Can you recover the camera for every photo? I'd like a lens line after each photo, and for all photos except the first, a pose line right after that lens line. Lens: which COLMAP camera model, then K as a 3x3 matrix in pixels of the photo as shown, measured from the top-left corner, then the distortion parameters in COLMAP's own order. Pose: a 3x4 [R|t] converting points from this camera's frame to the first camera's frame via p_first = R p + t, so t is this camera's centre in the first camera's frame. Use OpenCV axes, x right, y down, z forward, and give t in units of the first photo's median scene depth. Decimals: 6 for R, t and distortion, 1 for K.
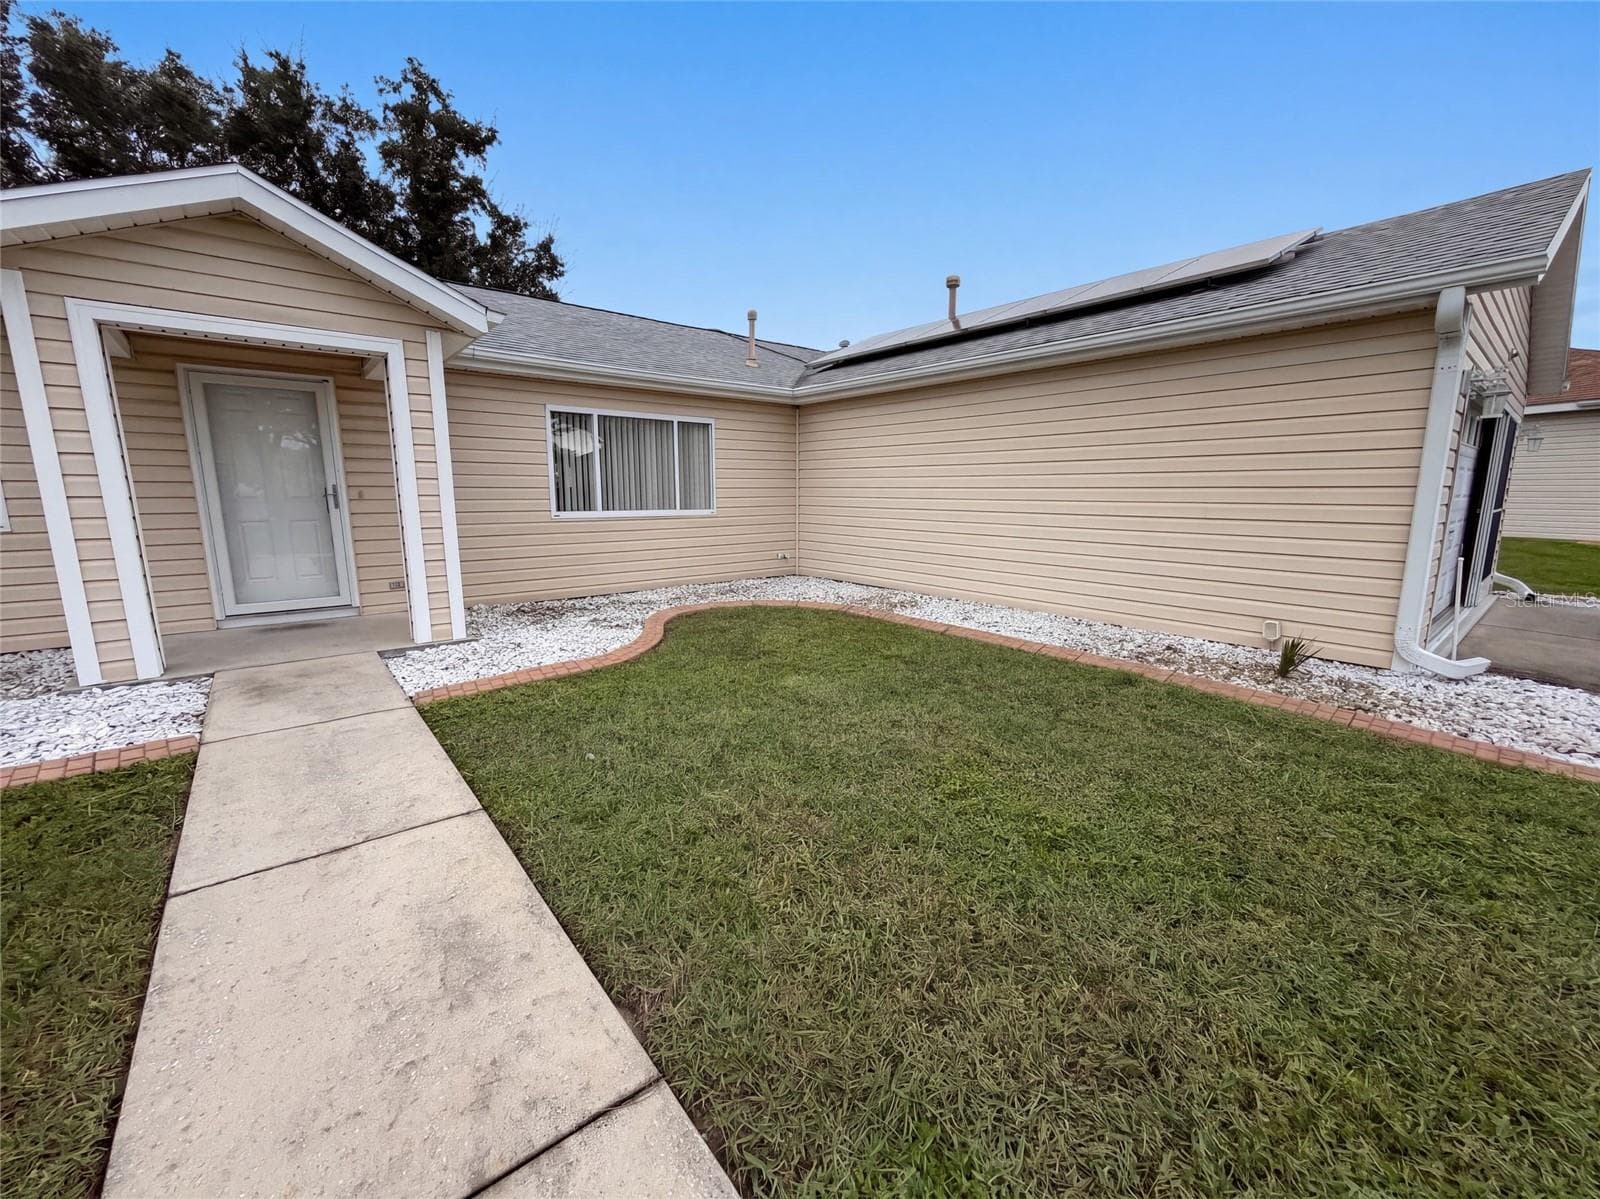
lens RADIAL K [[639.9, 0, 797.9], [0, 639.9, 600.1], [0, 0, 1]] dist [0.002405, 0.000044]
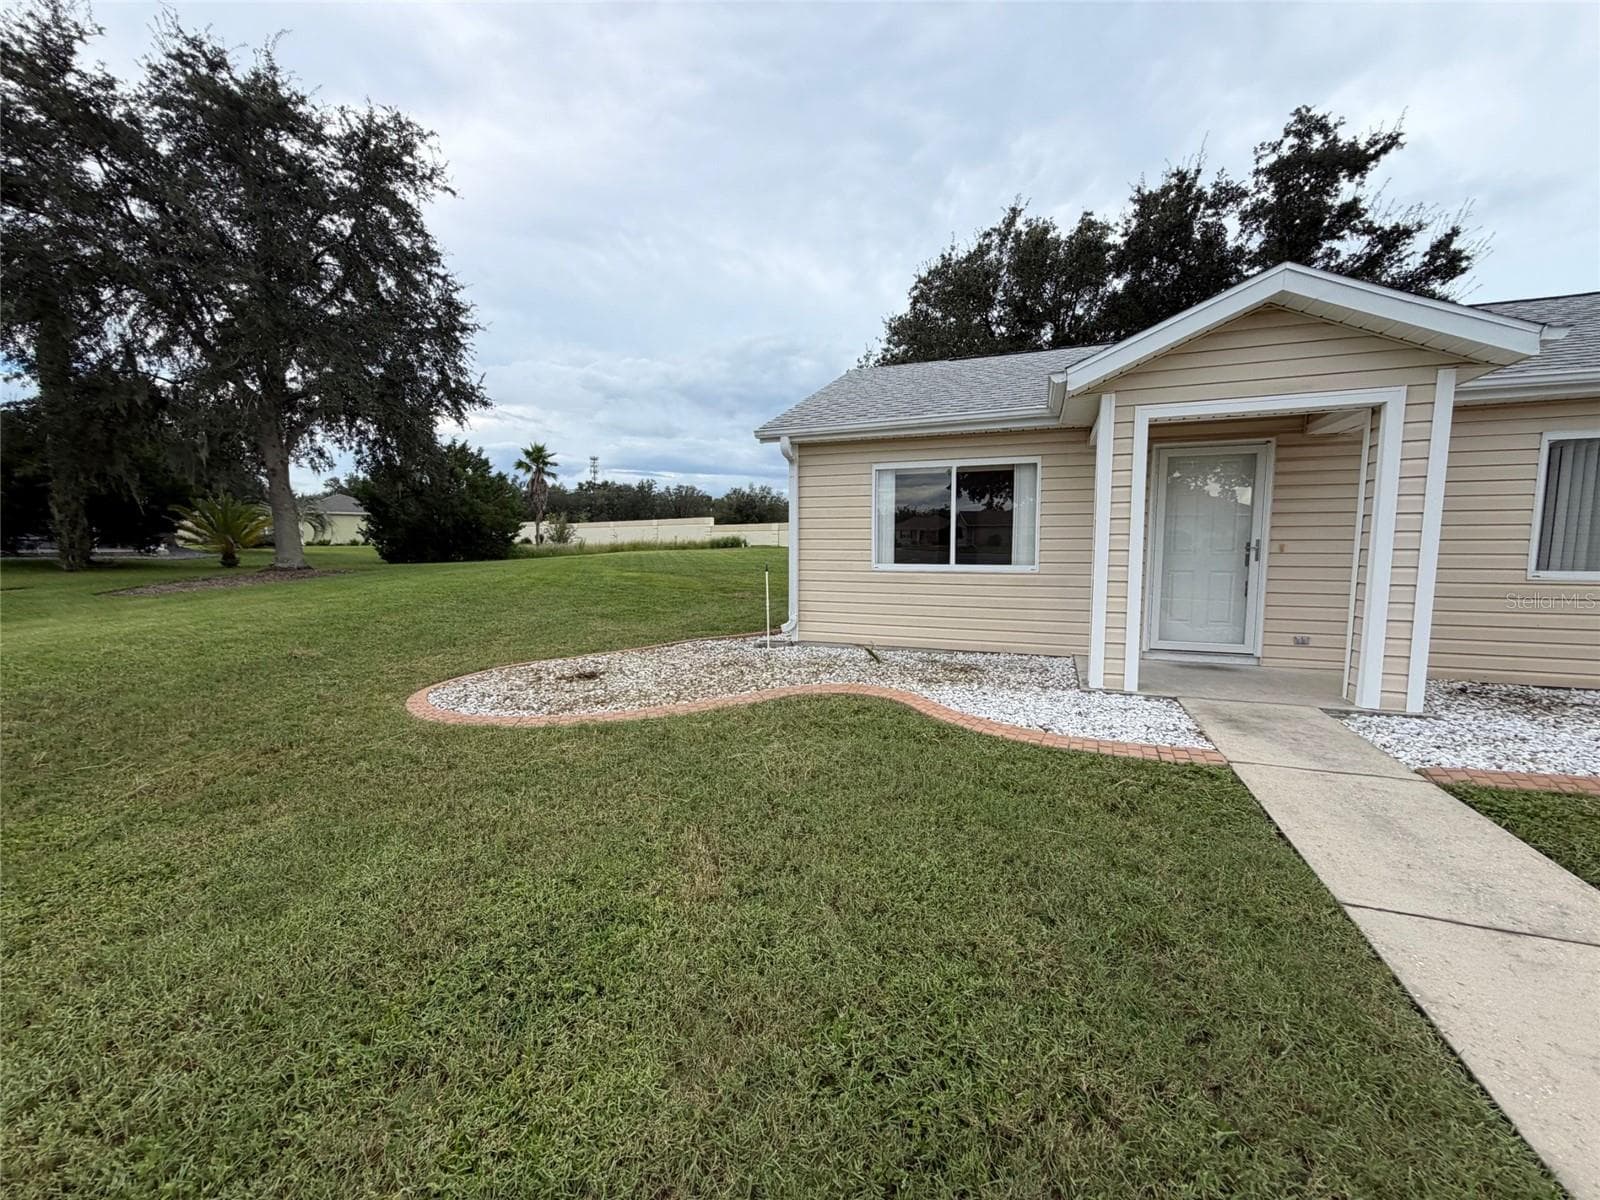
lens RADIAL K [[639.9, 0, 797.9], [0, 639.9, 600.6], [0, 0, 1]] dist [0.002405, 0.000044]
pose [[0.490243, 0.074620, -0.868386, -0.147644], [-0.142590, 0.989771, 0.004552, 0.019087], [0.859843, 0.121592, 0.495868, -0.131417]]
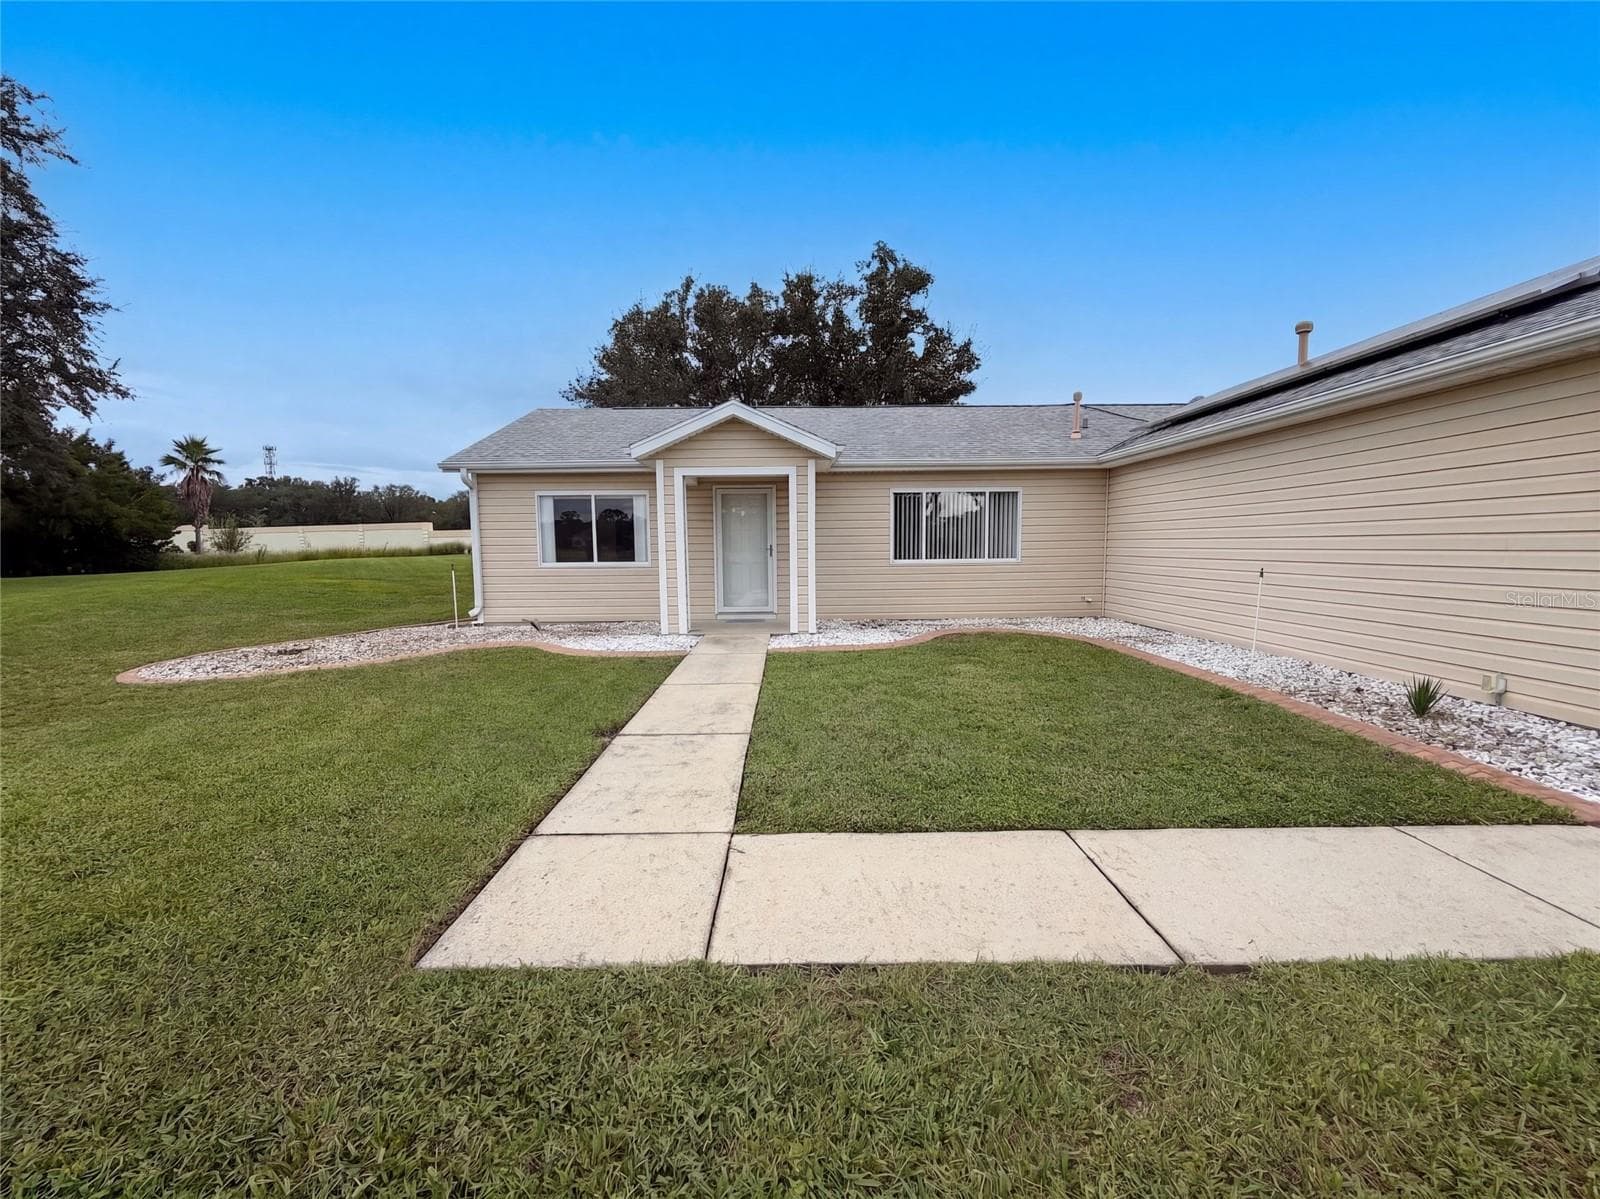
lens RADIAL K [[639.9, 0, 797.9], [0, 639.9, 600.1], [0, 0, 1]] dist [0.002405, 0.000044]
pose [[0.777174, 0.042217, -0.627869, 0.384049], [-0.094183, 0.994312, -0.049722, 0.048440], [0.622198, 0.097777, 0.776729, -0.270790]]
